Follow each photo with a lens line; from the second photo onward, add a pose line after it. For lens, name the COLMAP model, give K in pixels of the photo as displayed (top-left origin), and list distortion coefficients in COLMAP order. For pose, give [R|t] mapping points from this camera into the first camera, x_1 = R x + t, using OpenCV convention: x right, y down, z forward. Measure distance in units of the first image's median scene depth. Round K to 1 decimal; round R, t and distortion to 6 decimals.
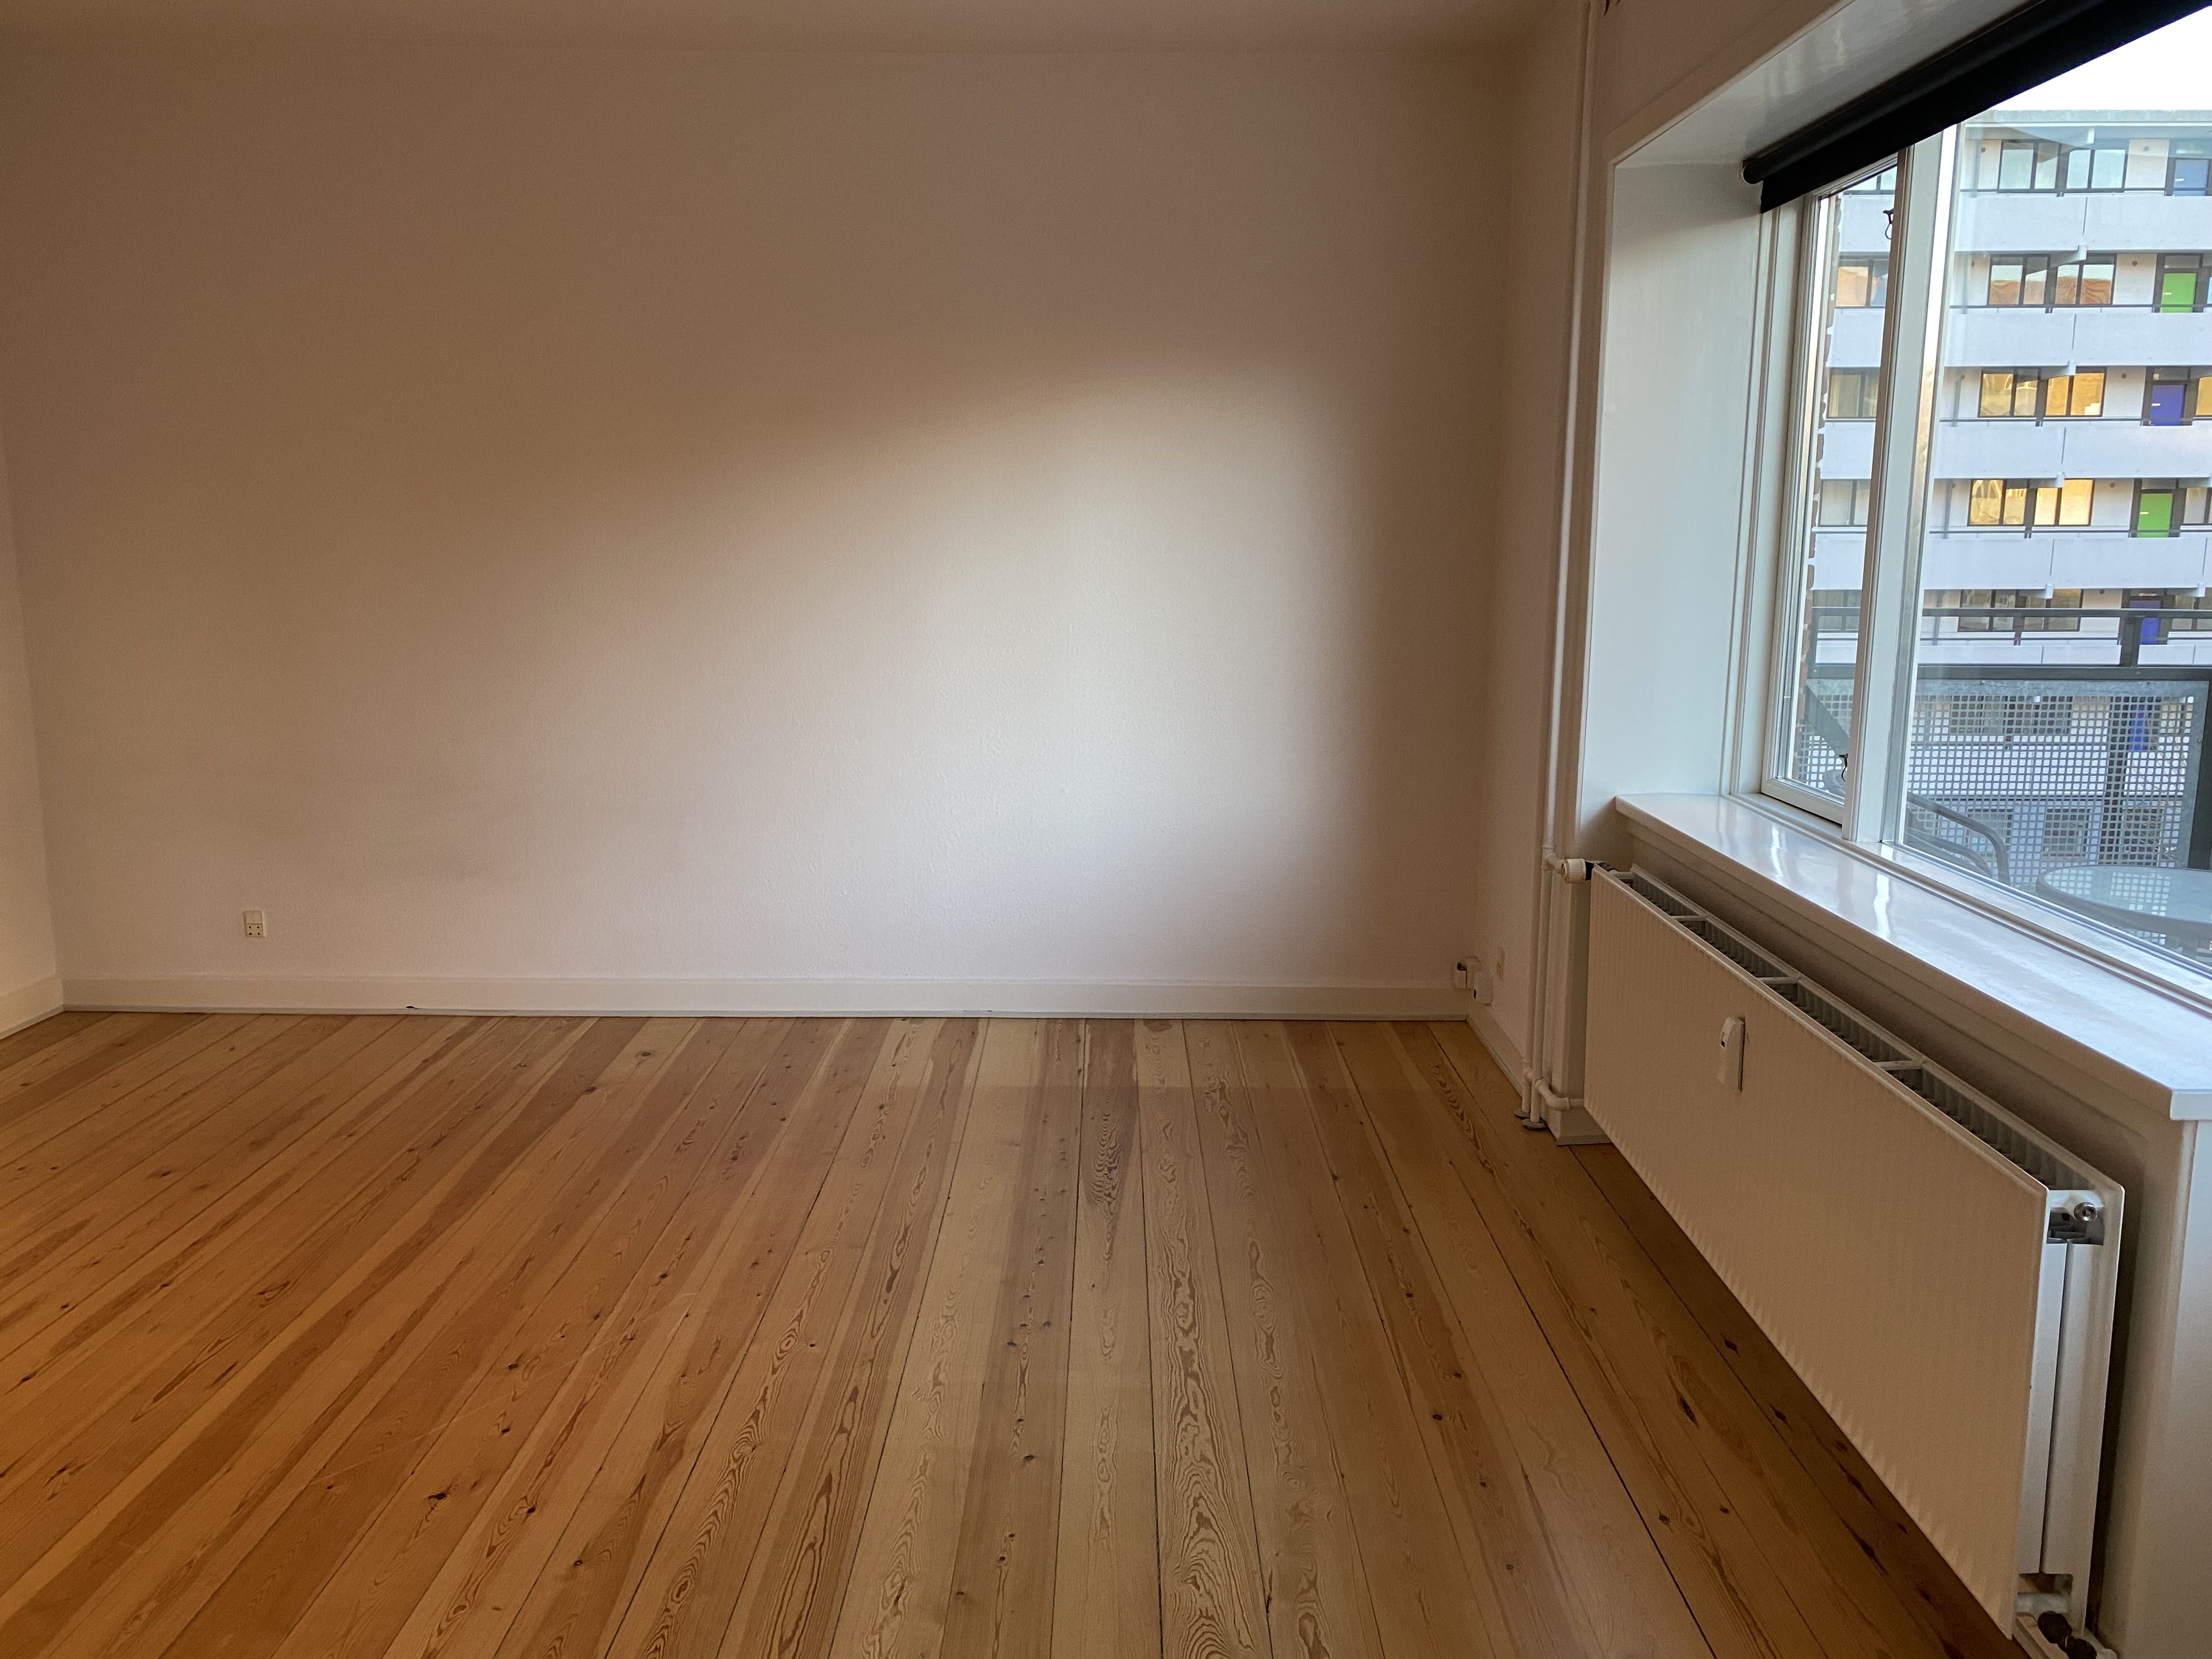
lens RADIAL K [[1688.1, 0, 1111.2], [0, 1688.1, 828.5], [0, 0, 1]] dist [0.010174, -0.020246]
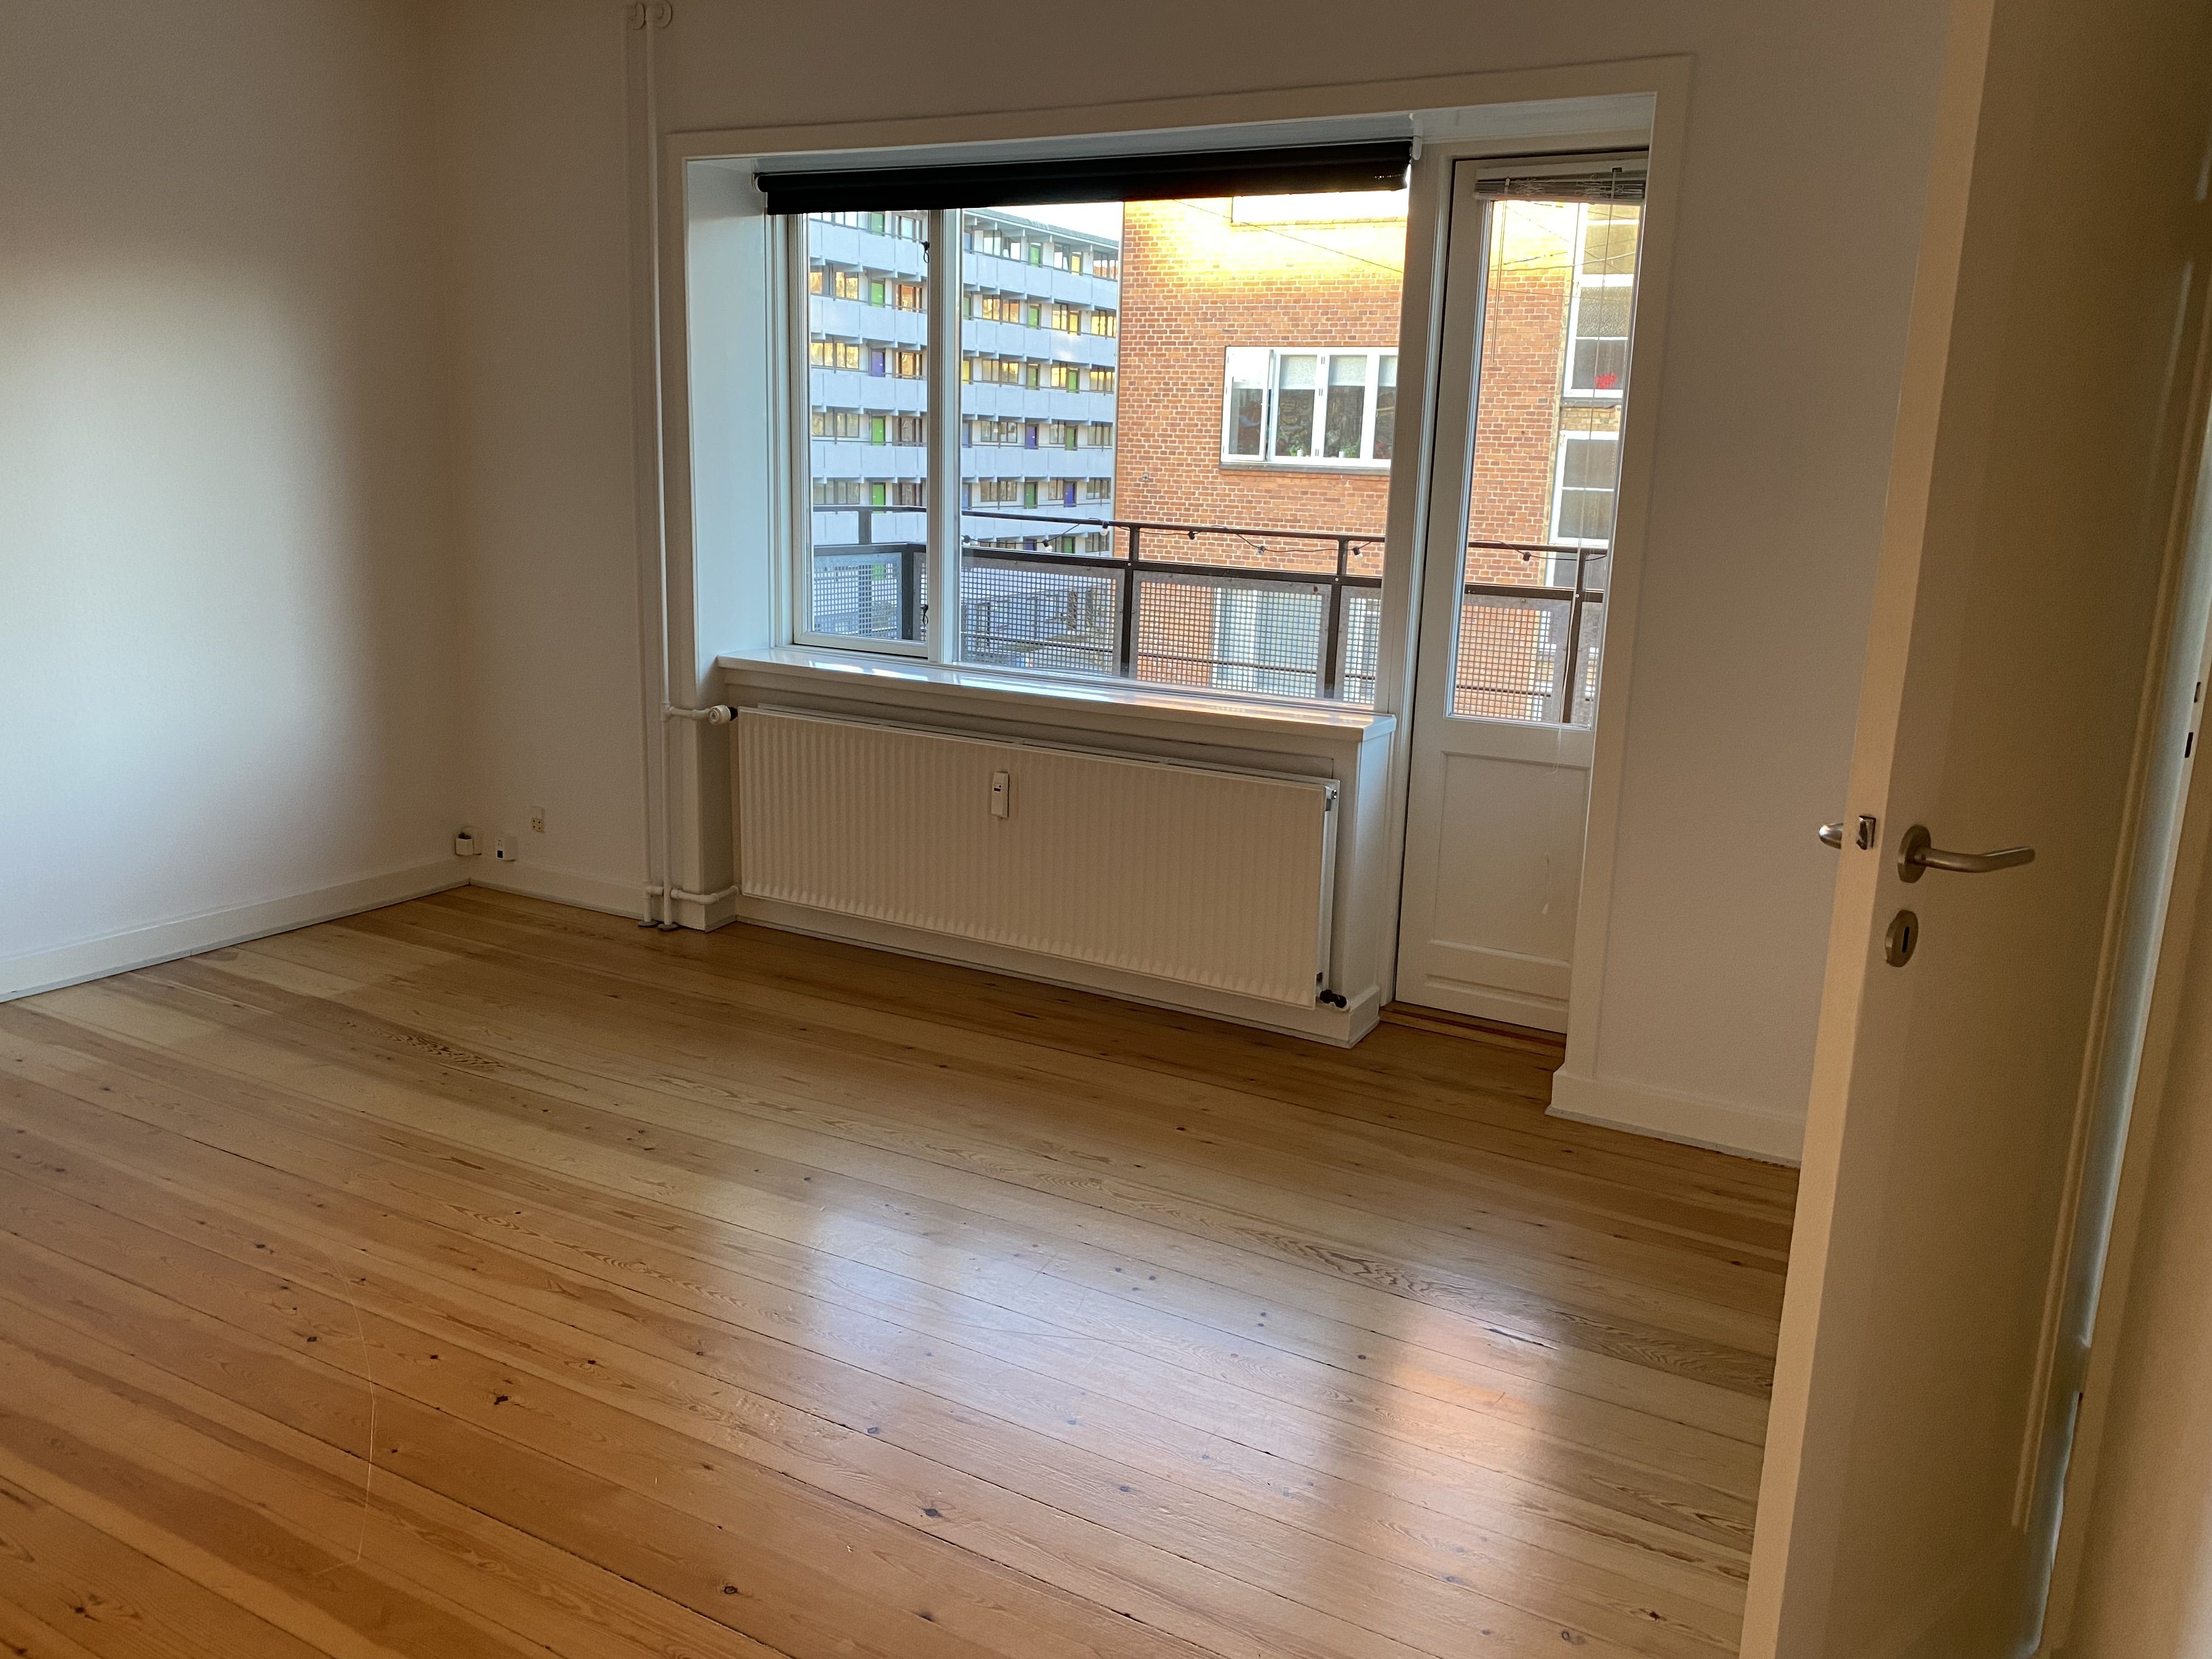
lens RADIAL K [[1688.1, 0, 1110.1], [0, 1688.1, 826.5], [0, 0, 1]] dist [0.010174, -0.020246]
pose [[0.484920, -0.183614, 0.855066, -0.693768], [0.128581, 0.982056, 0.137963, -0.030781], [-0.865055, 0.043044, 0.499828, 0.093394]]
